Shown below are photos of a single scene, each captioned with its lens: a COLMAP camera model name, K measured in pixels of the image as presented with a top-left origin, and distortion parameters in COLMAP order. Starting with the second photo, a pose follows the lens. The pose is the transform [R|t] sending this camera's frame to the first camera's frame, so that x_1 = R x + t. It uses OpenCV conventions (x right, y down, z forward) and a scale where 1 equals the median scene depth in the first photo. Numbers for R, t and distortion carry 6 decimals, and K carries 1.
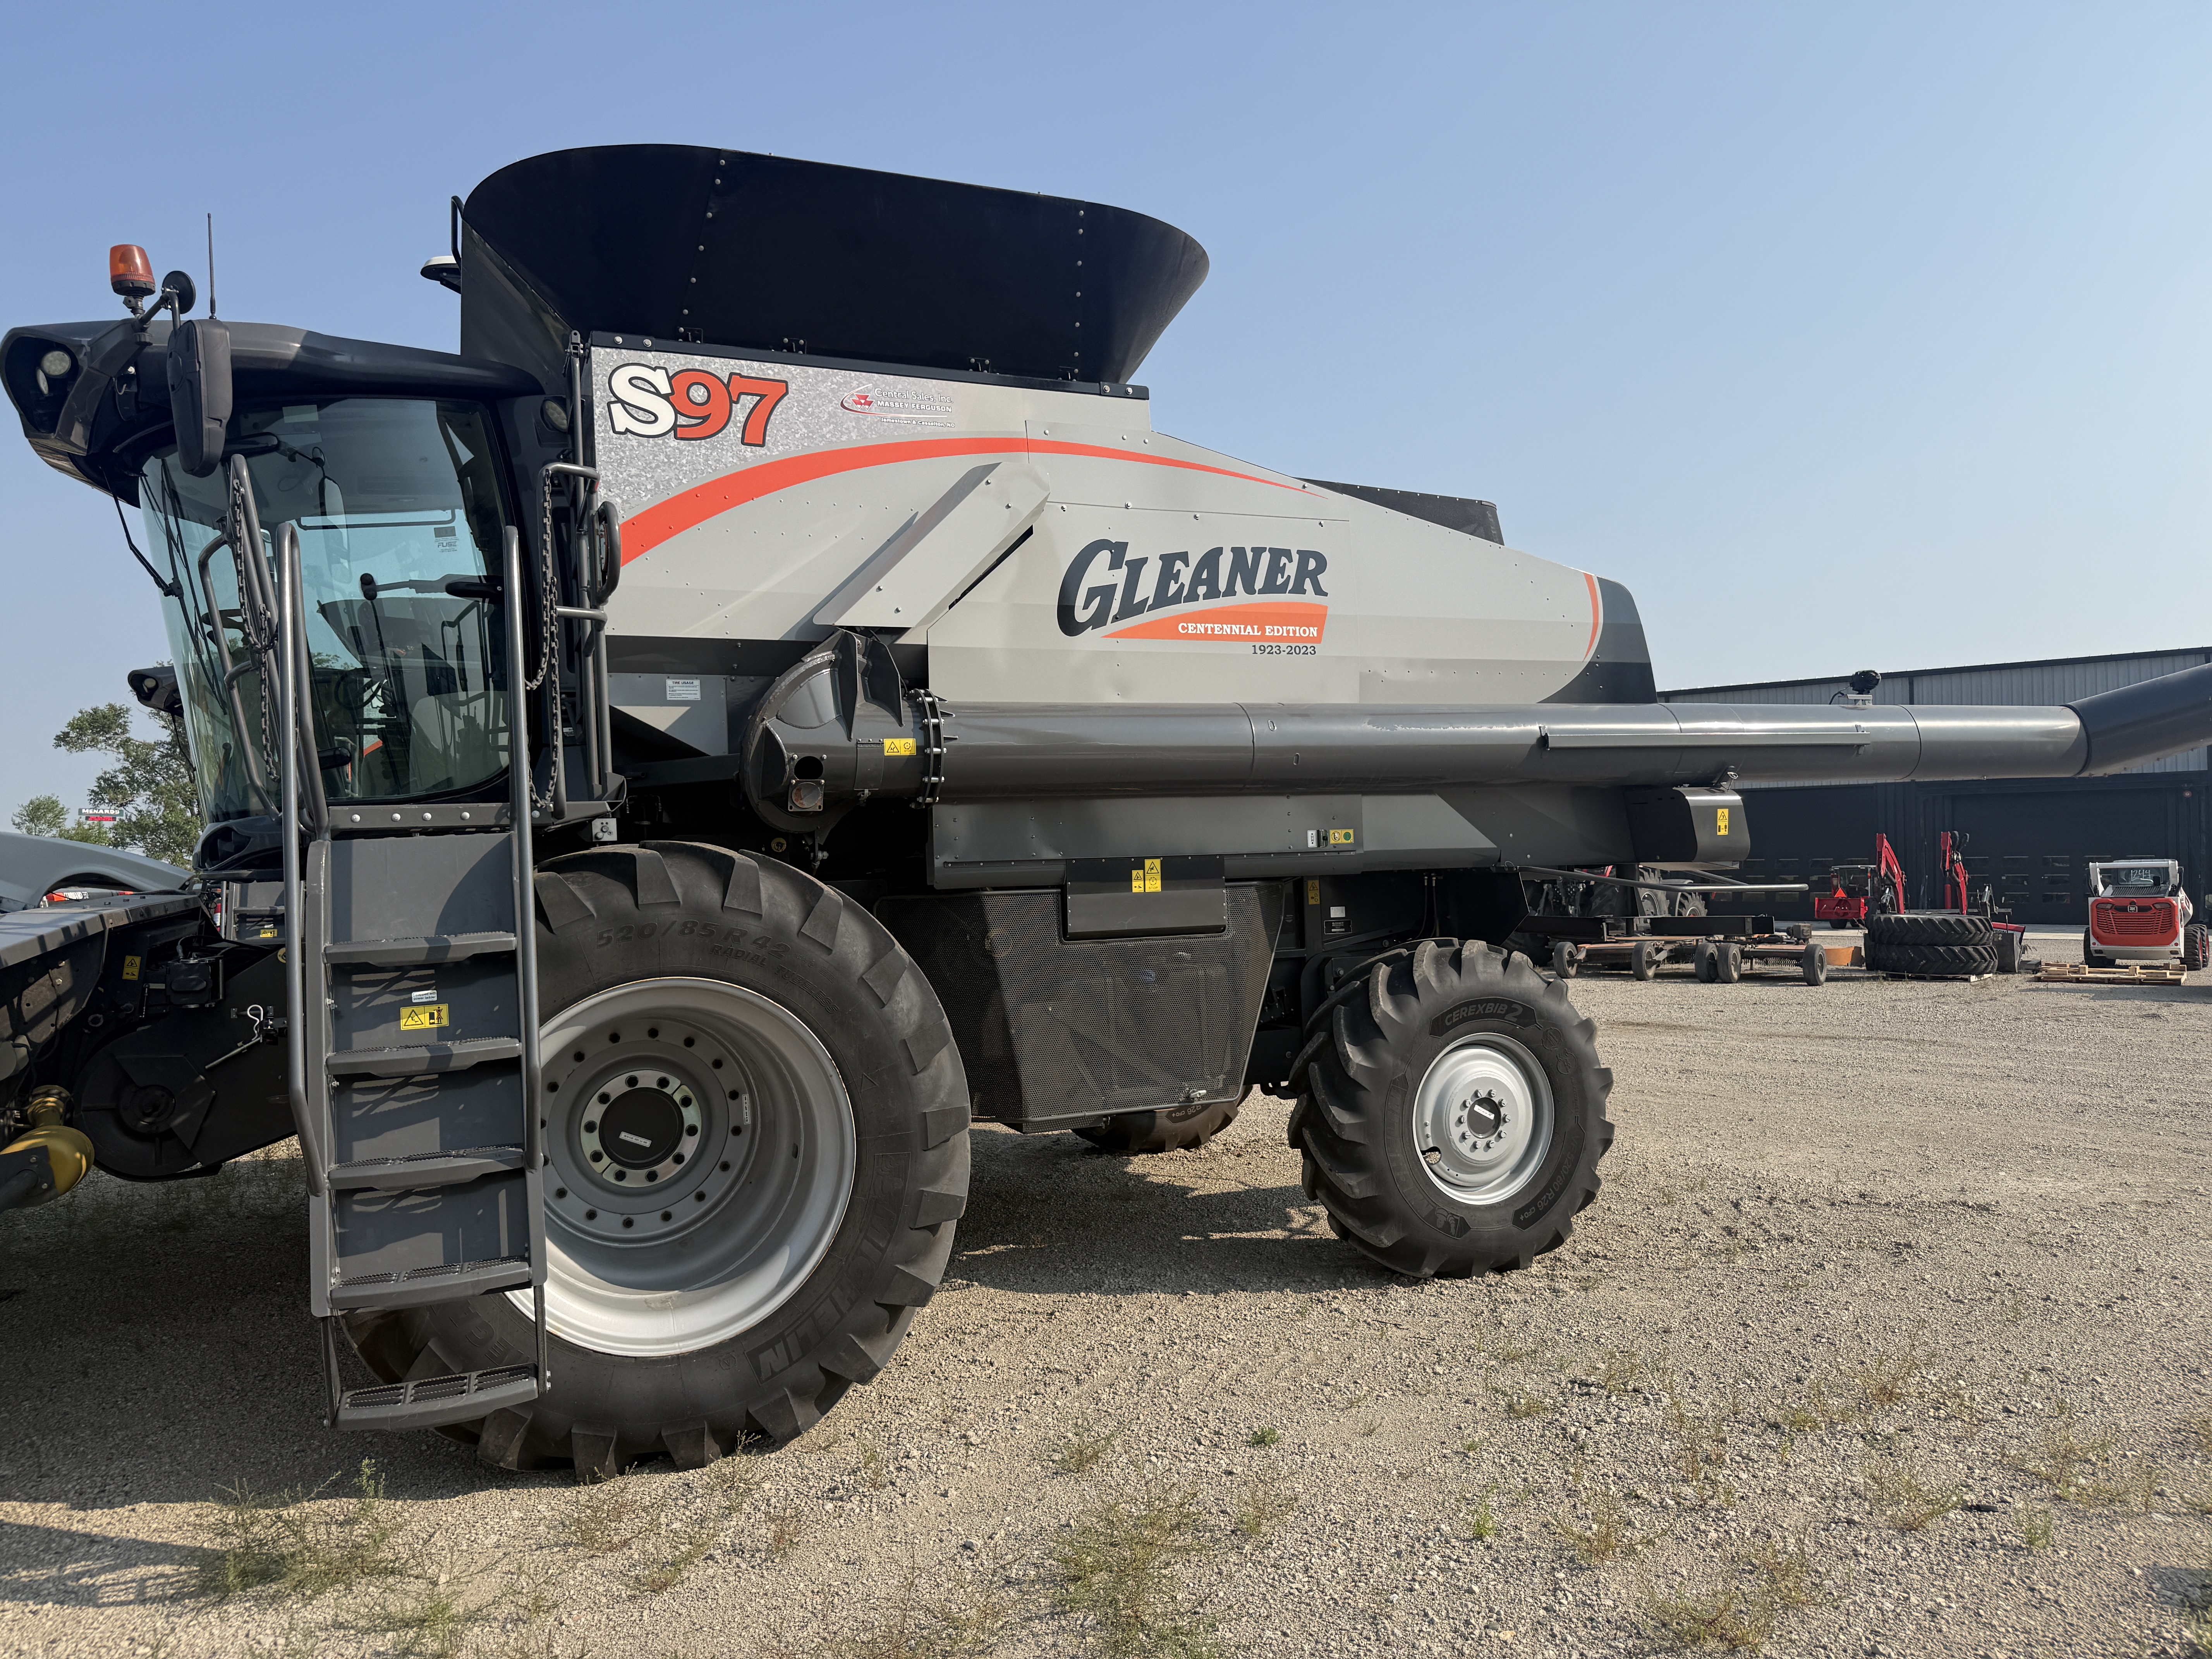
lens RADIAL K [[1513.9, 0, 1106.0], [0, 1513.9, 829.5], [0, 0, 1]] dist [0.126573, 0.000437]
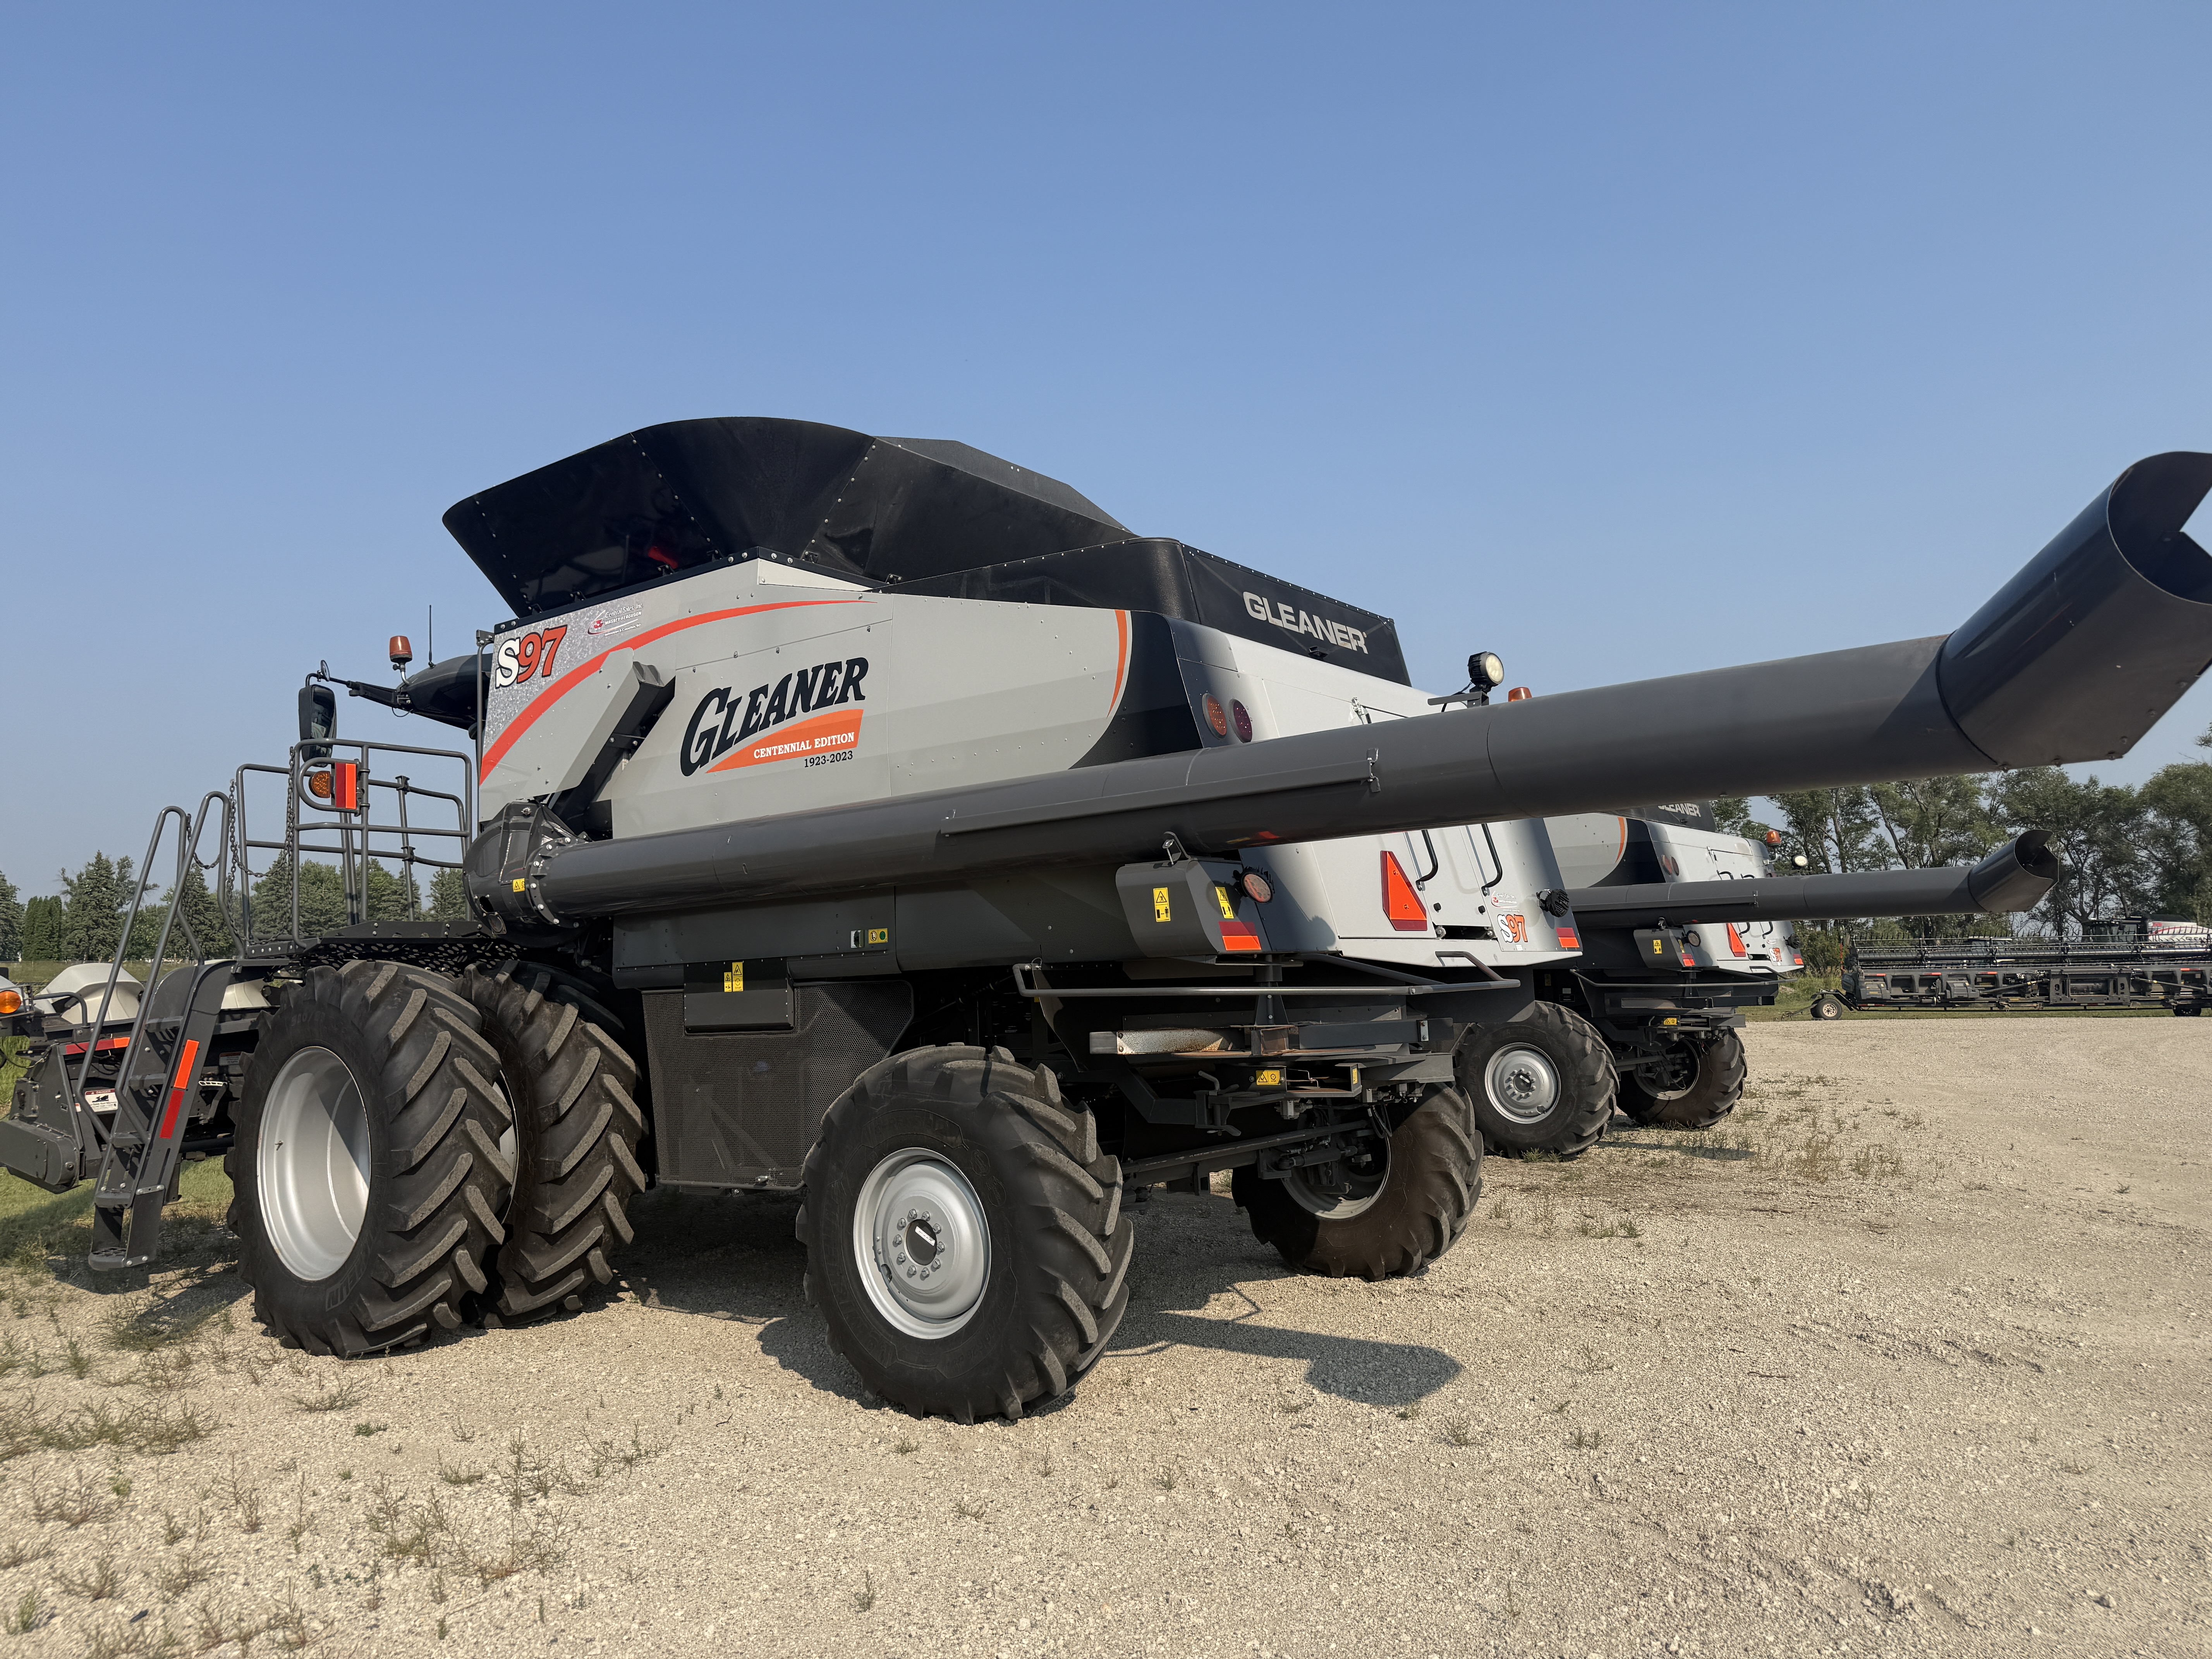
lens RADIAL K [[1513.9, 0, 1106.0], [0, 1513.9, 829.5], [0, 0, 1]] dist [0.126573, 0.000437]
pose [[0.515783, -0.077979, -0.853163, 1.135425], [0.039318, 0.996954, -0.067352, 0.008275], [0.855817, 0.001194, 0.517278, 0.640228]]
